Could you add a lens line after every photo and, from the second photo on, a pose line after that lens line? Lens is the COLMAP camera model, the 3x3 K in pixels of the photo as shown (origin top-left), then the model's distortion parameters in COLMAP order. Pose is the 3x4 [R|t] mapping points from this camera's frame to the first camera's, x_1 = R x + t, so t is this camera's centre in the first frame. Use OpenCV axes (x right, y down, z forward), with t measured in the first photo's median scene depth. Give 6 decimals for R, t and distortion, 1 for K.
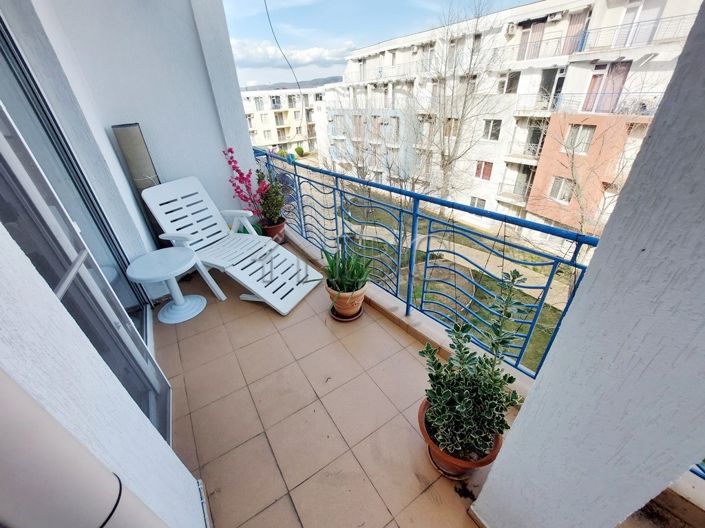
lens RADIAL K [[282.2, 0, 348.1], [0, 282.2, 269.4], [0, 0, 1]] dist [-0.017548, 0.000013]
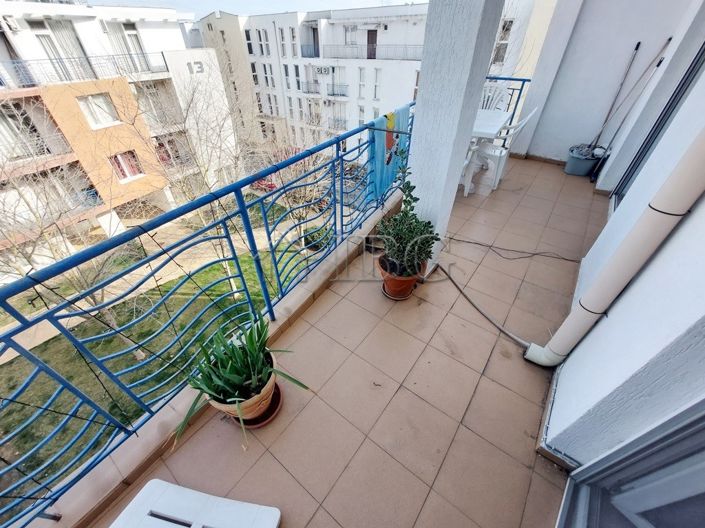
lens RADIAL K [[282.2, 0, 349.3], [0, 282.2, 261.2], [0, 0, 1]] dist [-0.017548, 0.000013]
pose [[-0.331612, -0.544876, 0.770158, -0.504778], [0.521431, 0.574471, 0.630946, -0.426484], [-0.786221, 0.610814, 0.093614, 0.744548]]
